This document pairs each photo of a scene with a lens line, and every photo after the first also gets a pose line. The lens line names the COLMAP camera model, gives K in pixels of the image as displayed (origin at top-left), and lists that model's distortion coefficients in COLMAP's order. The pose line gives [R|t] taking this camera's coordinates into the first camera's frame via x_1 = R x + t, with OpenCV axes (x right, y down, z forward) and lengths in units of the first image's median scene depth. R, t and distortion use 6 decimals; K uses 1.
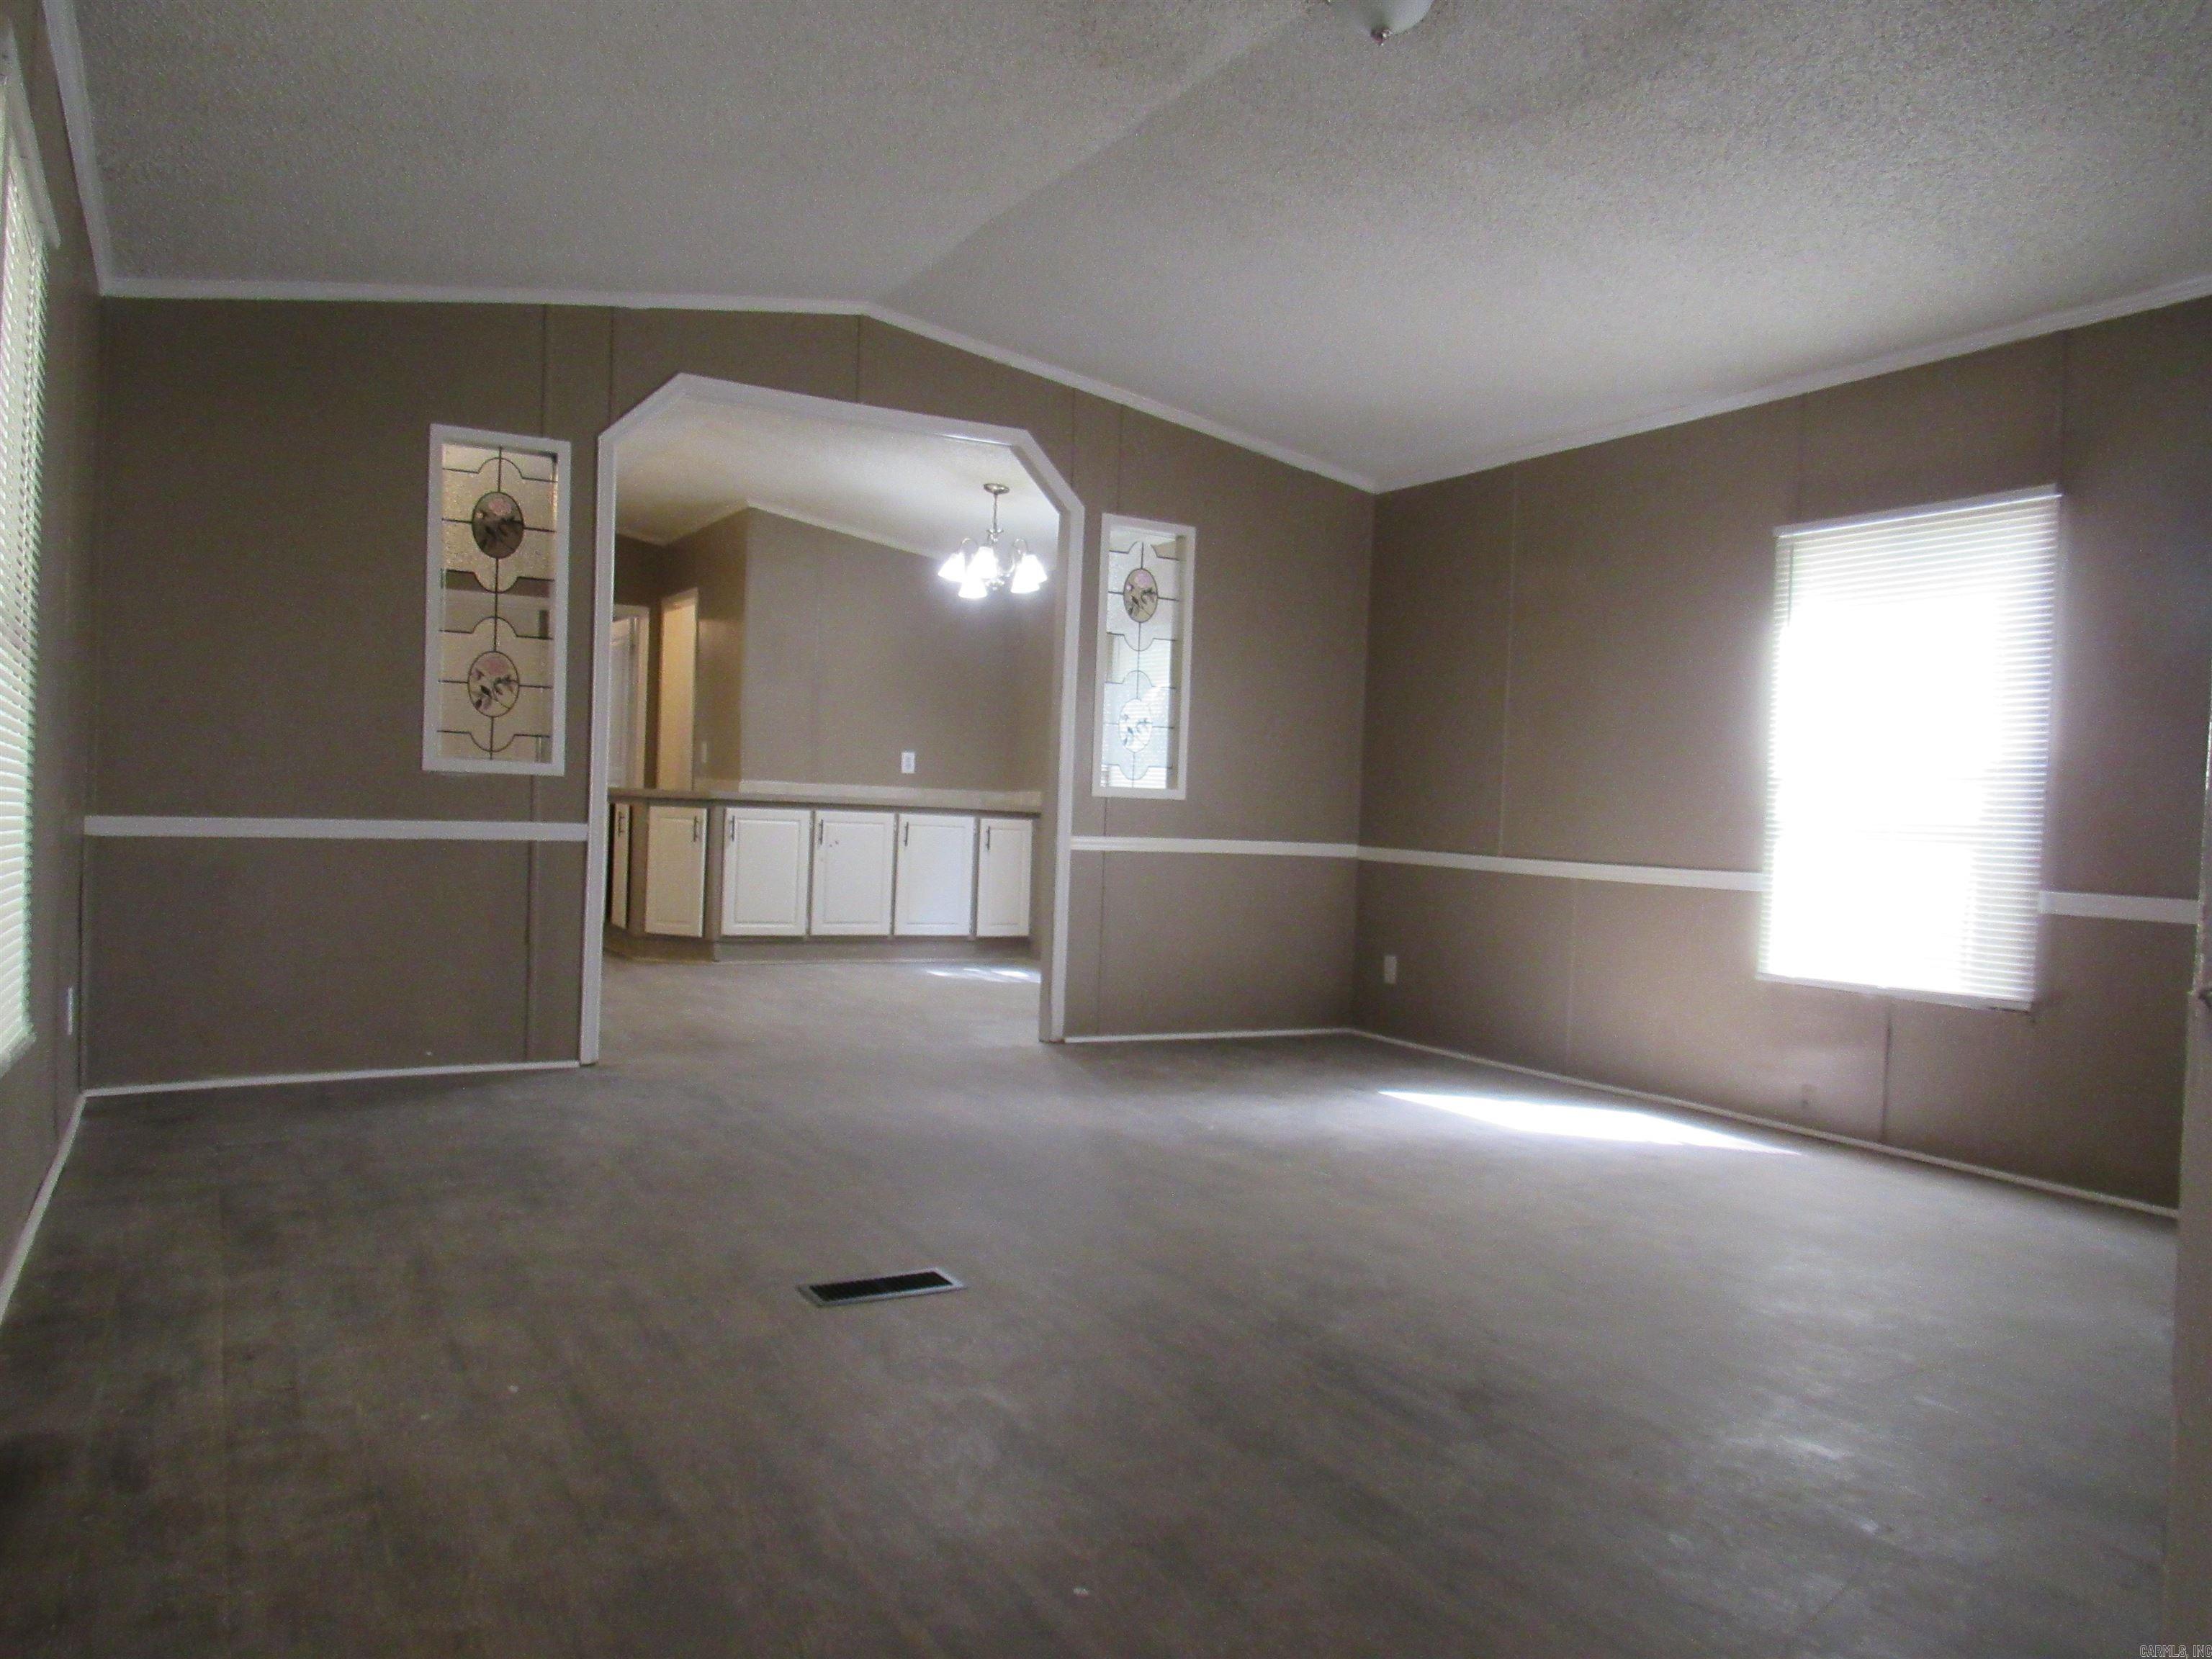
lens RADIAL K [[1586.5, 0, 1097.0], [0, 1586.5, 832.5], [0, 0, 1]] dist [-0.002488, 0.004949]
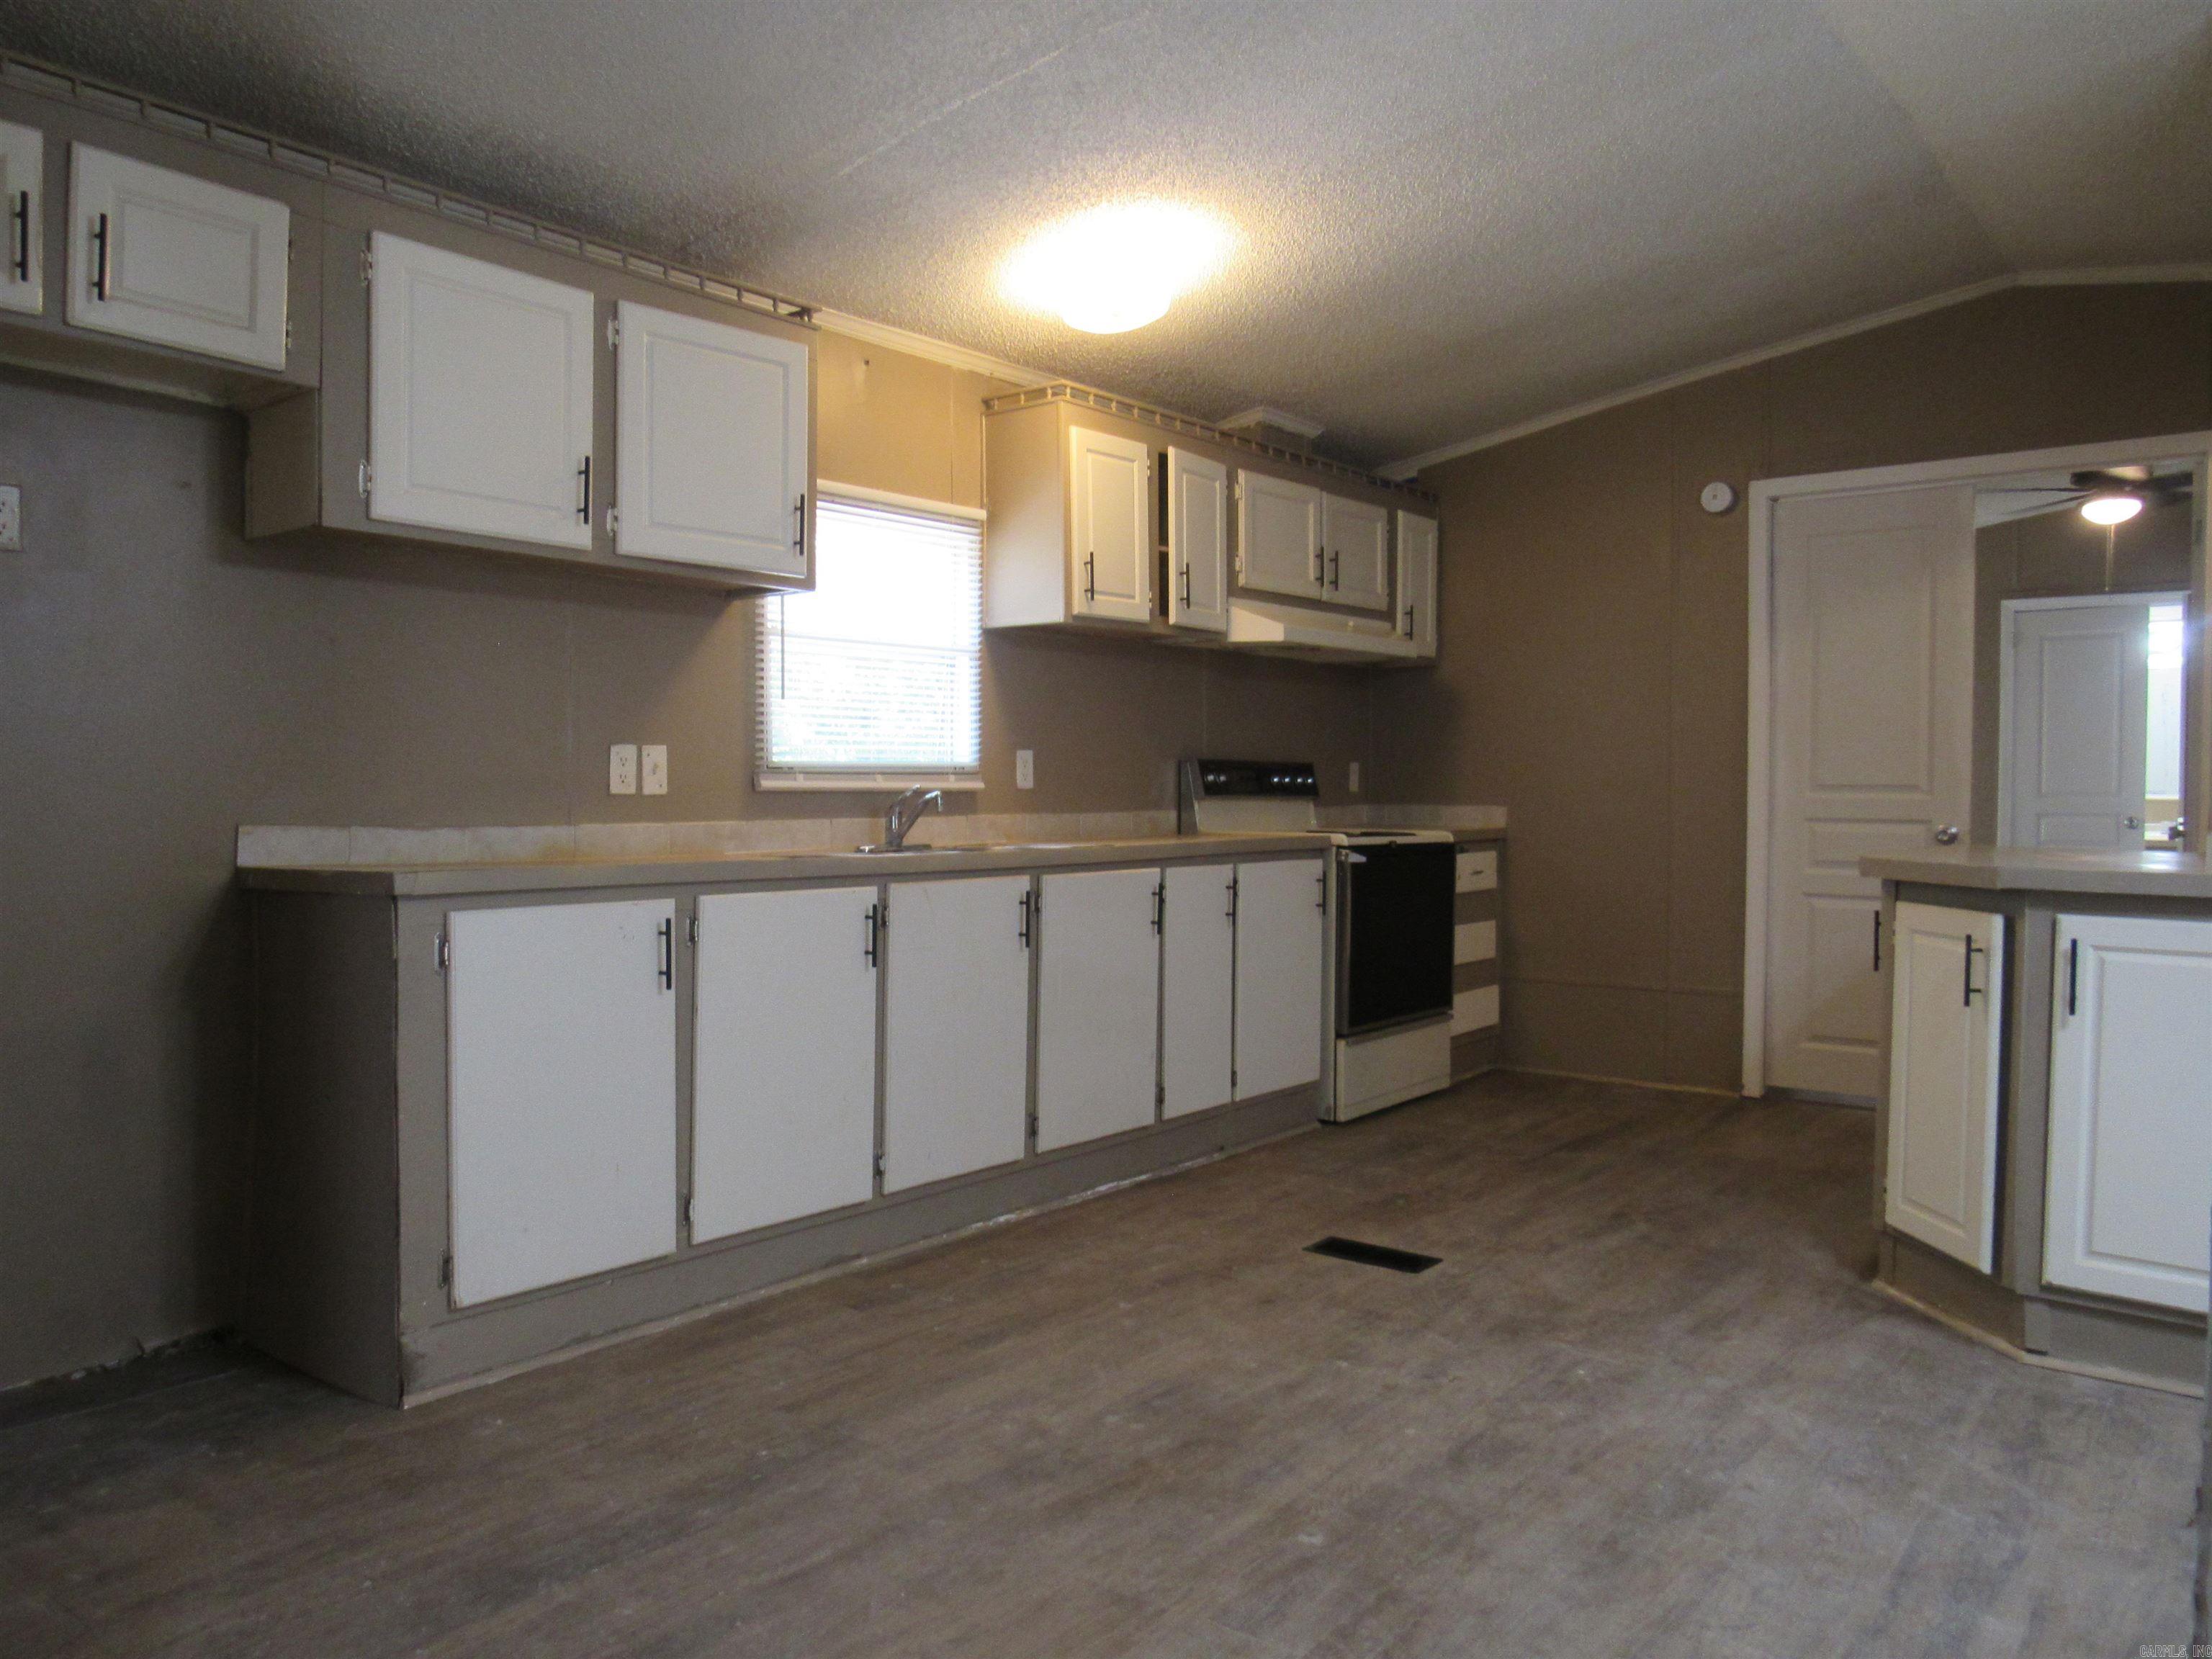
lens RADIAL K [[1591.8, 0, 1112.1], [0, 1591.8, 823.5], [0, 0, 1]] dist [-0.015822, 0.005381]
pose [[0.376087, -0.010269, -0.926527, 0.007968], [-0.011300, 0.999813, -0.015668, -0.026645], [0.926515, 0.016363, 0.375901, 0.652278]]
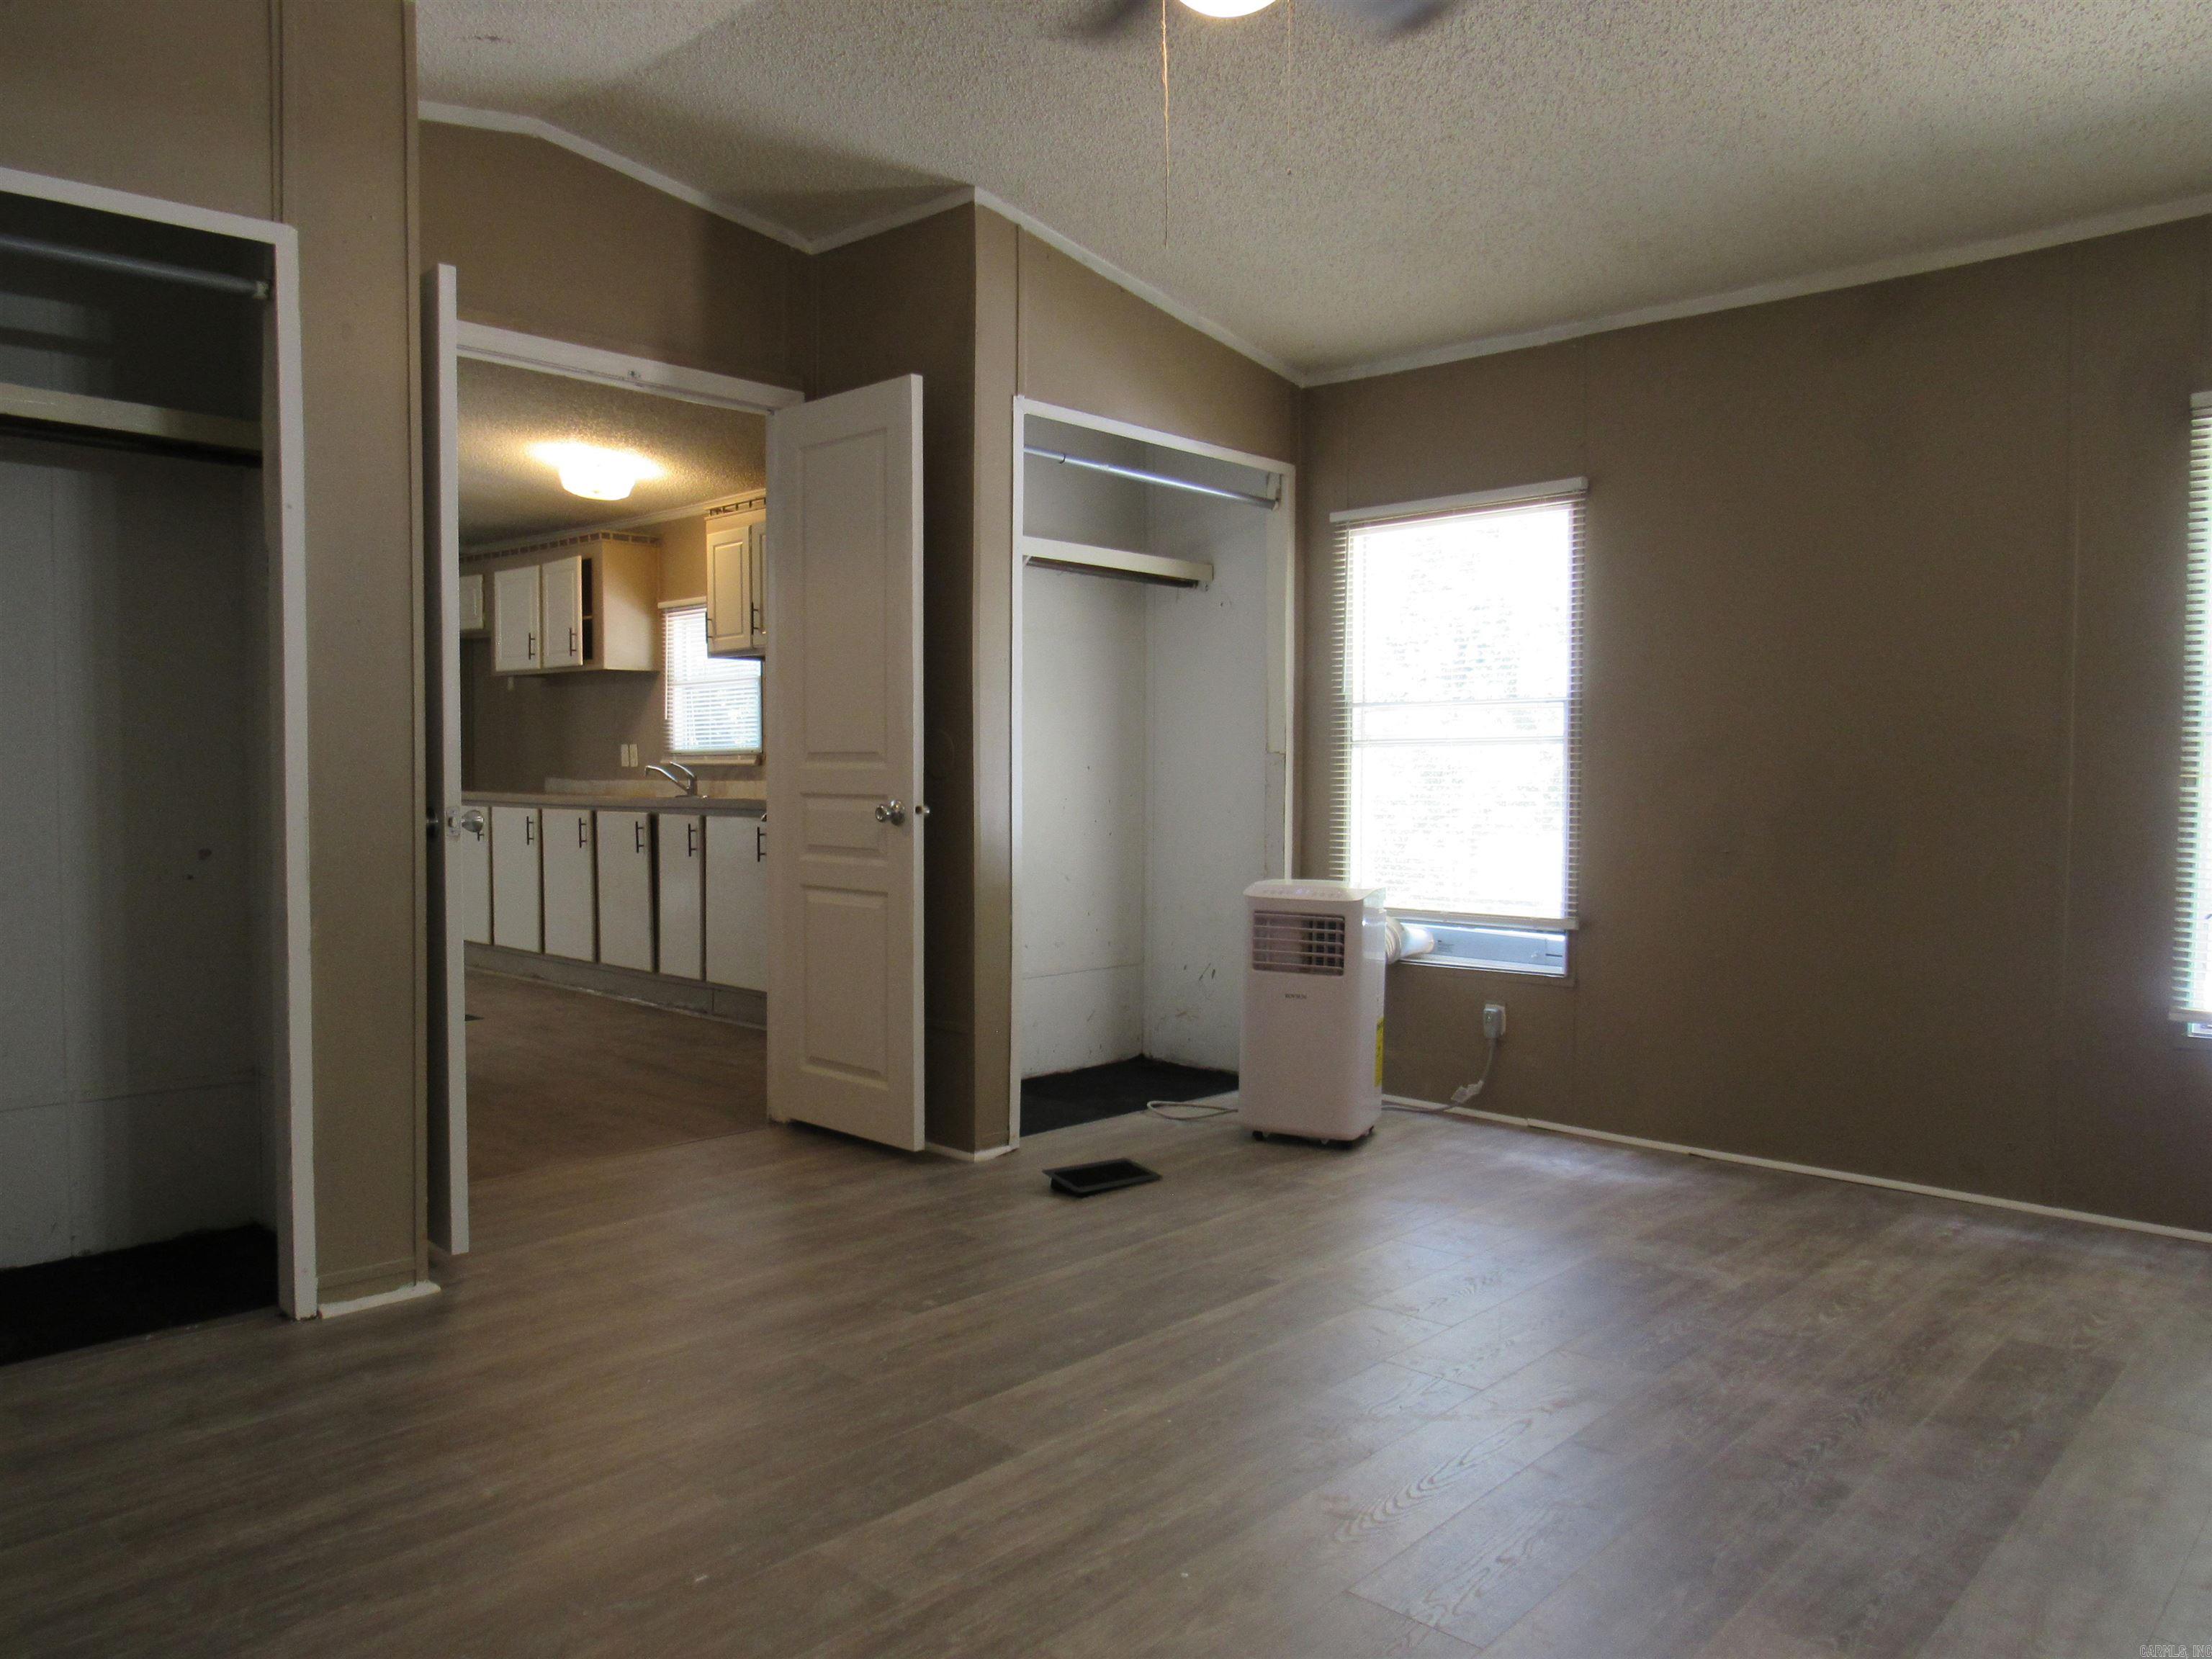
lens RADIAL K [[1573.2, 0, 1104.9], [0, 1573.2, 825.4], [0, 0, 1]] dist [-0.031513, -0.005518]
pose [[-0.953081, -0.022757, -0.301858, -0.422040], [-0.038697, 0.998148, 0.046931, -0.059442], [0.300231, 0.056410, -0.952197, 1.653815]]
